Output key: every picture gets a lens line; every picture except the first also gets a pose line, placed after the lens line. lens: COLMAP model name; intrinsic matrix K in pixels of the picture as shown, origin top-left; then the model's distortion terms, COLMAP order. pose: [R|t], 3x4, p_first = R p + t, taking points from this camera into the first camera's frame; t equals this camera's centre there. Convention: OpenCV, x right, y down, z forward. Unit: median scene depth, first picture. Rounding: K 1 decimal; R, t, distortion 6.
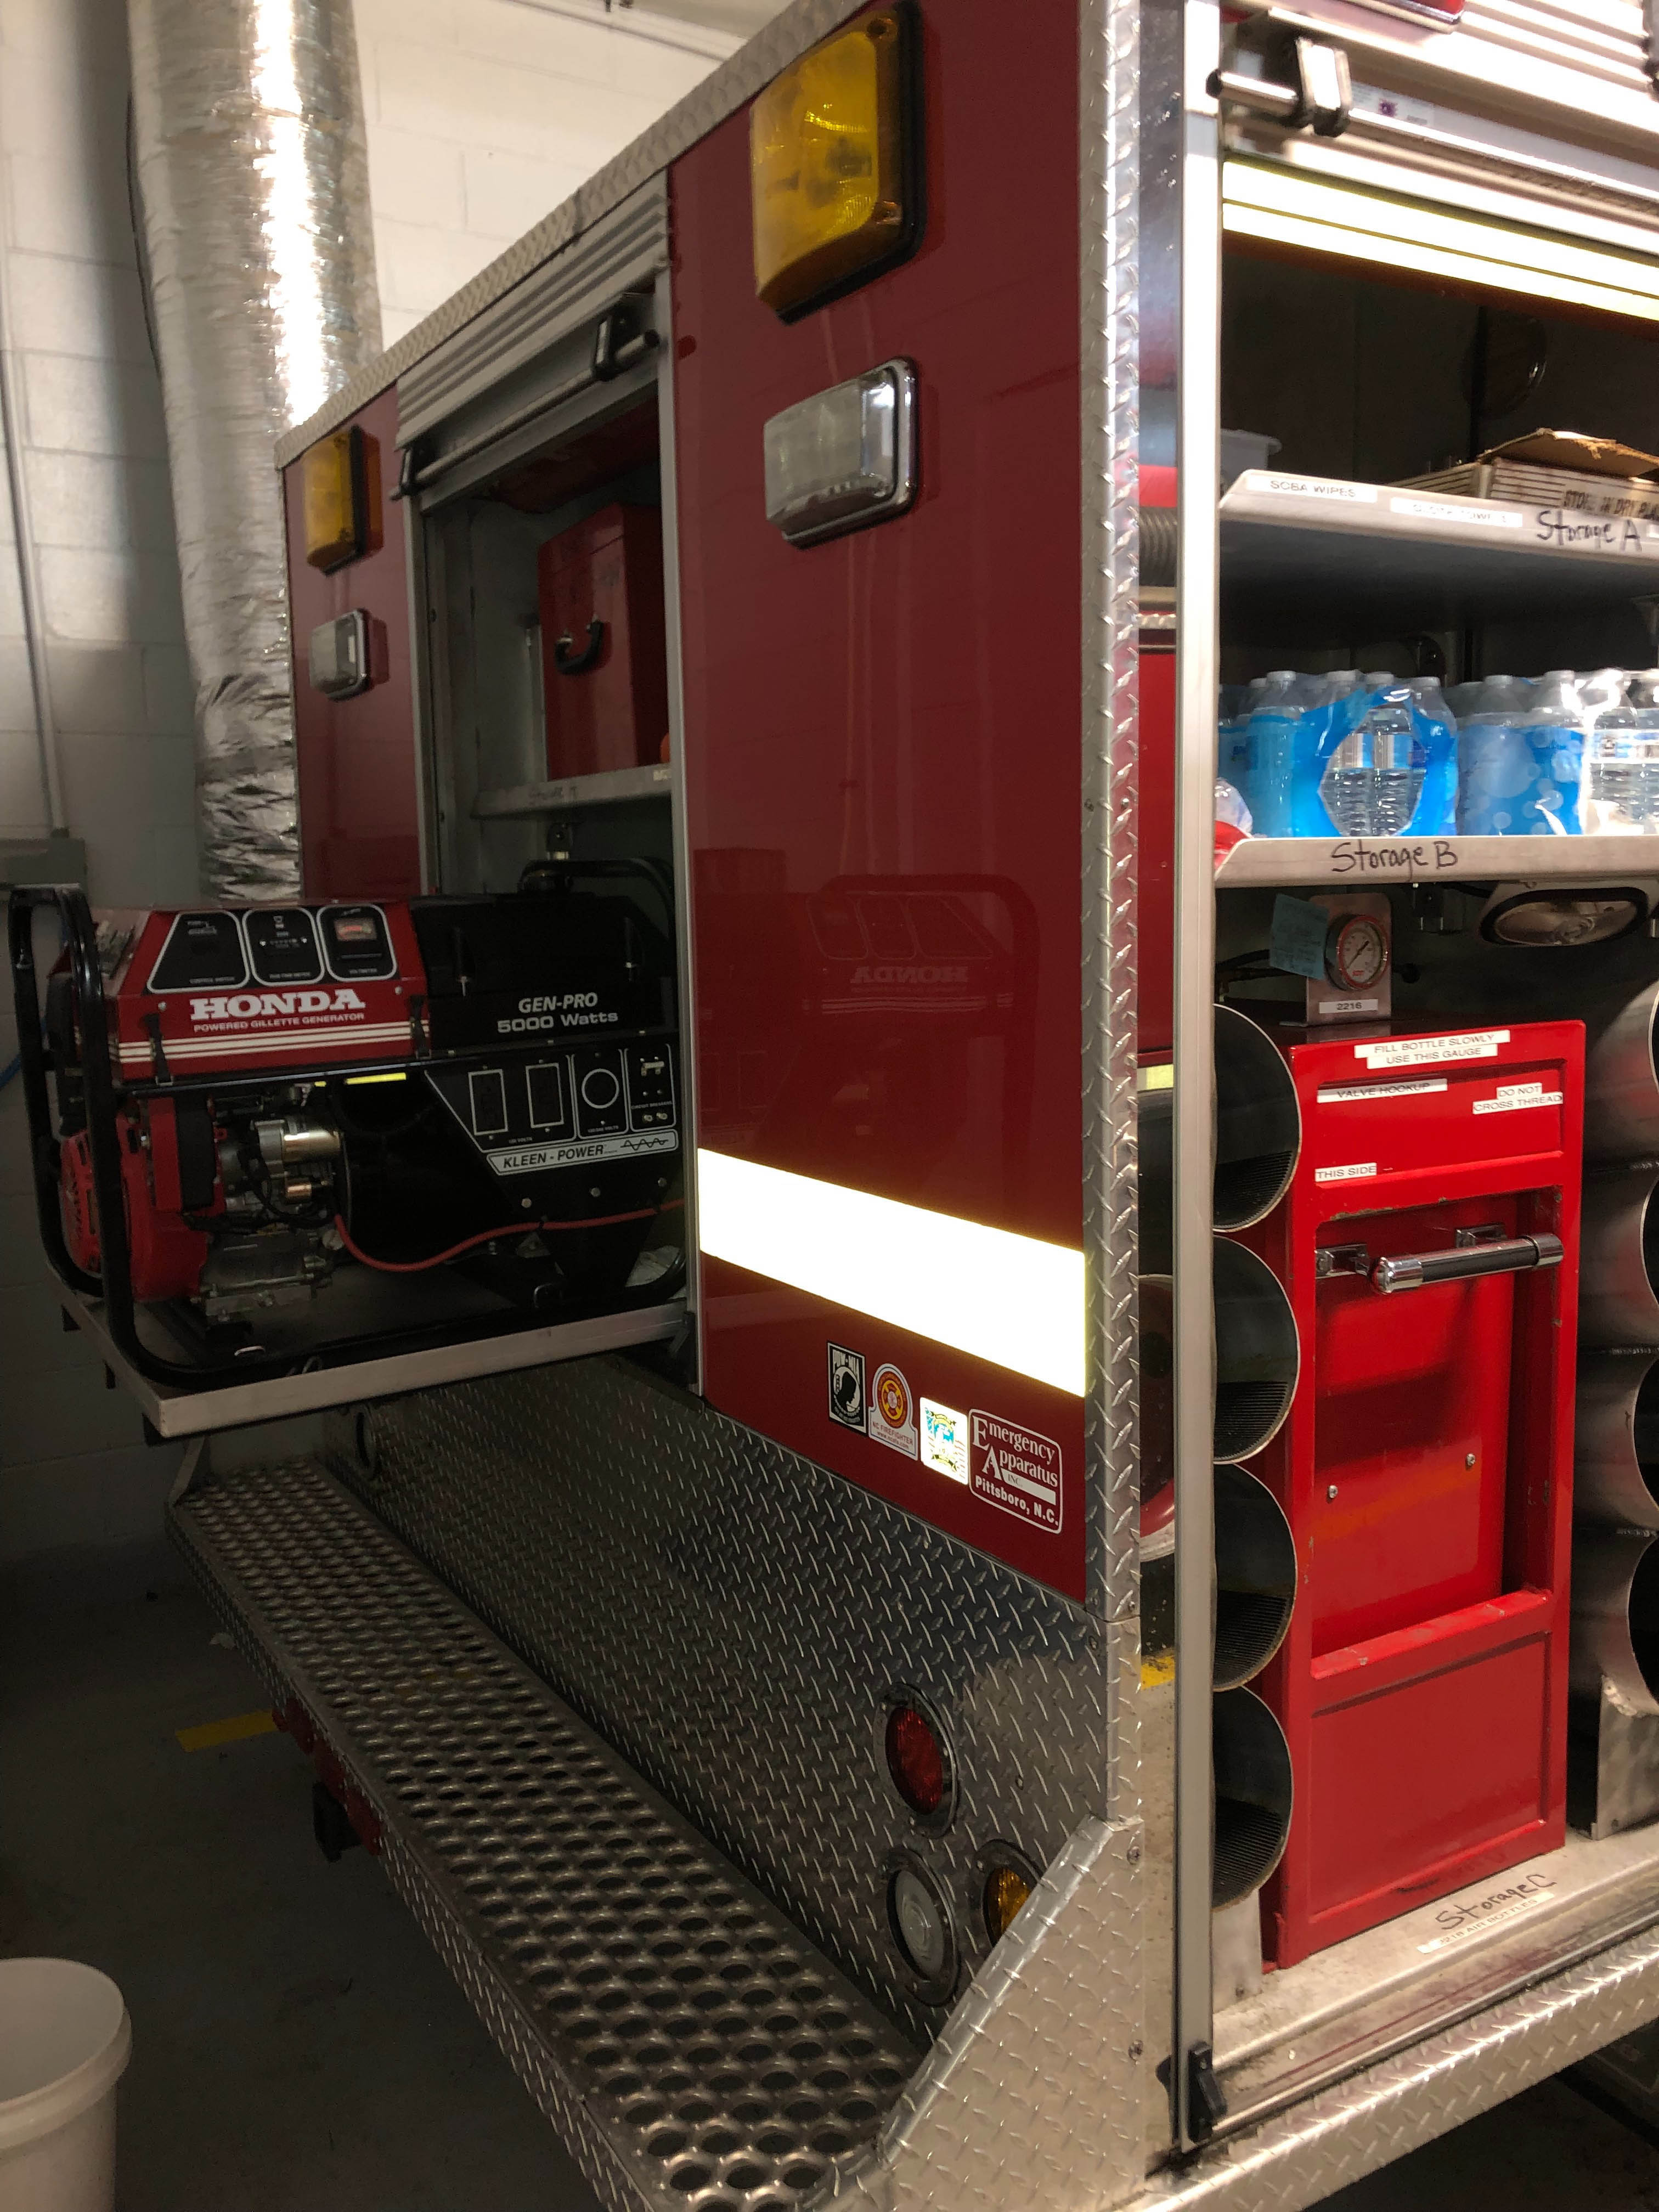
lens RADIAL K [[1833.5, 0, 829.5], [0, 1833.5, 1106.0], [0, 0, 1]] dist [-0.017206, -0.008319]
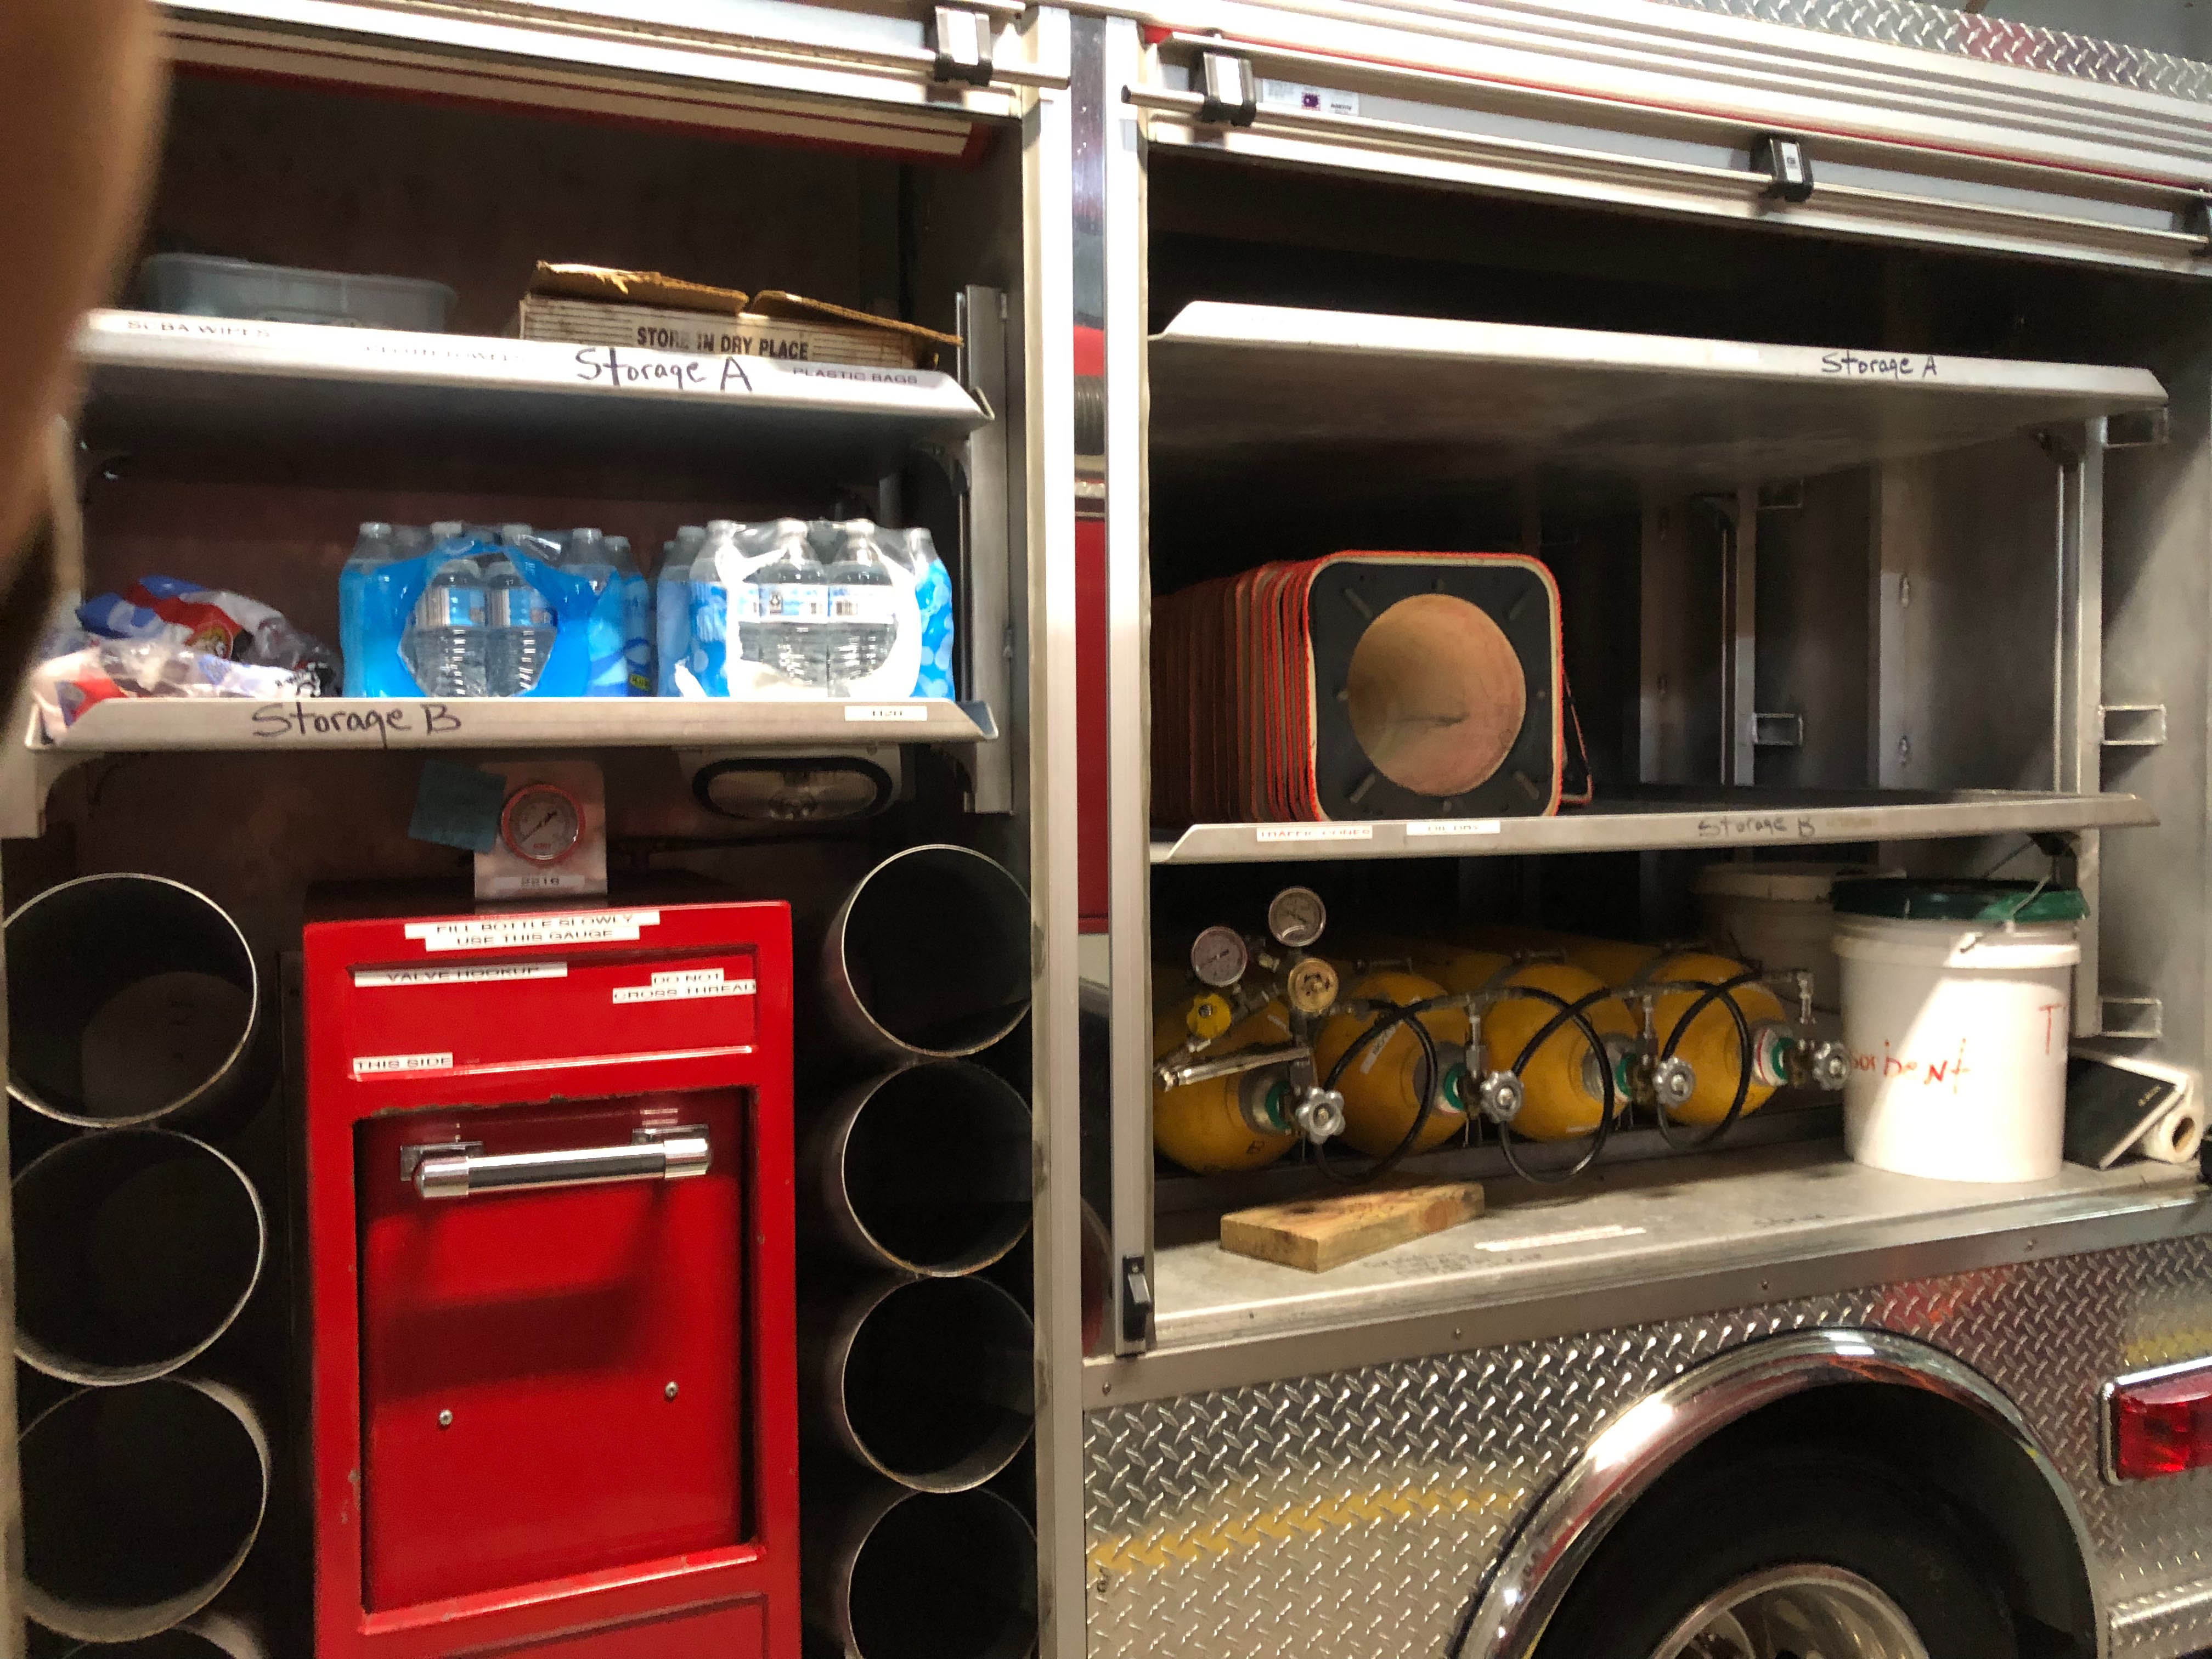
lens RADIAL K [[1770.5, 0, 1106.0], [0, 1770.5, 829.5], [0, 0, 1]] dist [0.020880, -0.004054]
pose [[0.989959, 0.013750, -0.140685, 0.740694], [-0.024717, 0.996763, -0.076504, -0.020595], [0.139177, 0.079213, 0.987094, 0.160320]]
